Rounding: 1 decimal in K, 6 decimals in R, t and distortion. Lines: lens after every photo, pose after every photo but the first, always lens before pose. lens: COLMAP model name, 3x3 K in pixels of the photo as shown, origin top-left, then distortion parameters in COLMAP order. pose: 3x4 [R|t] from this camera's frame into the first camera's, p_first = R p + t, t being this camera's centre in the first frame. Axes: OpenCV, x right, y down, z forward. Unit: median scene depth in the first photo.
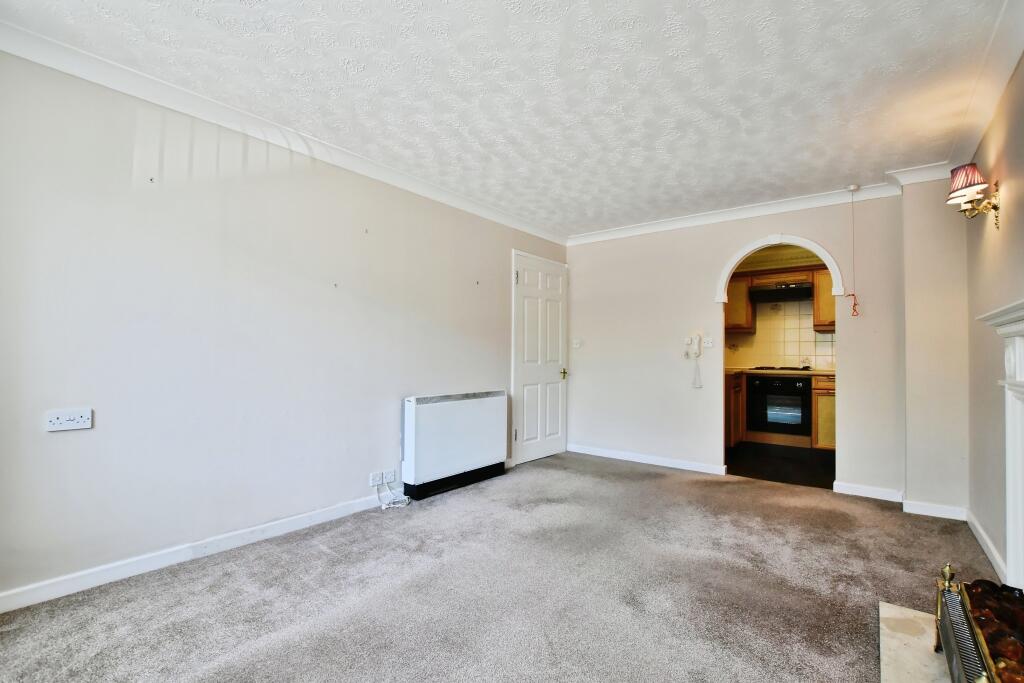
lens RADIAL K [[466.3, 0, 512.0], [0, 466.3, 341.5], [0, 0, 1]] dist [-0.001108, 0.000105]
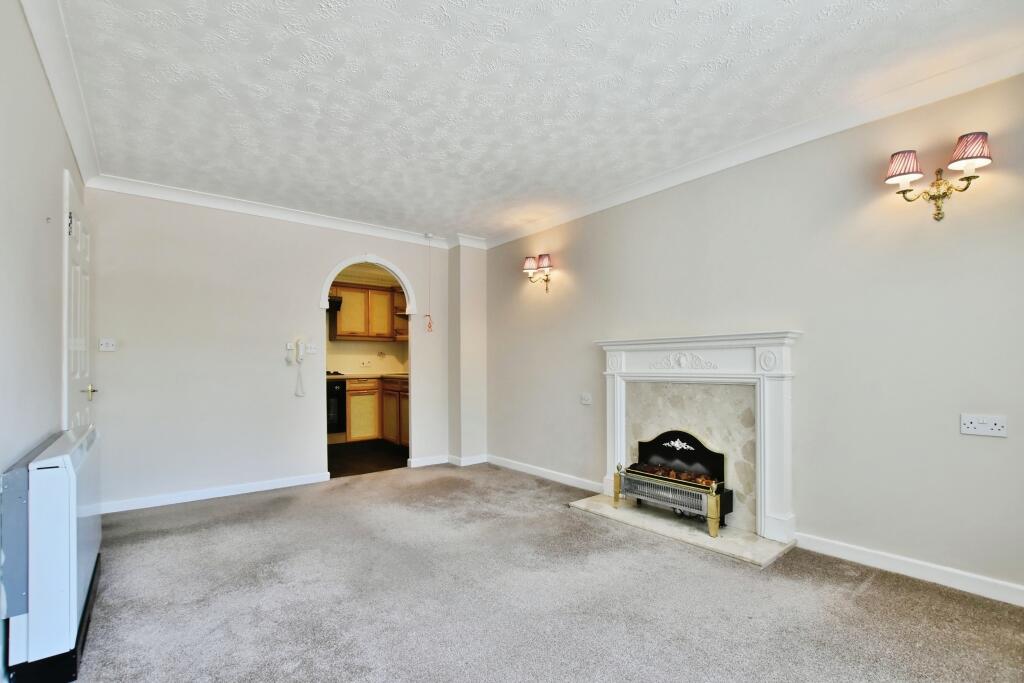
lens RADIAL K [[472.9, 0, 513.8], [0, 472.9, 357.0], [0, 0, 1]] dist [0.000015, 0.001622]
pose [[0.229033, 0.005115, 0.973405, -0.510624], [-0.022454, 0.999748, 0.000030, 0.012573], [-0.973160, -0.021864, 0.229090, 0.434852]]
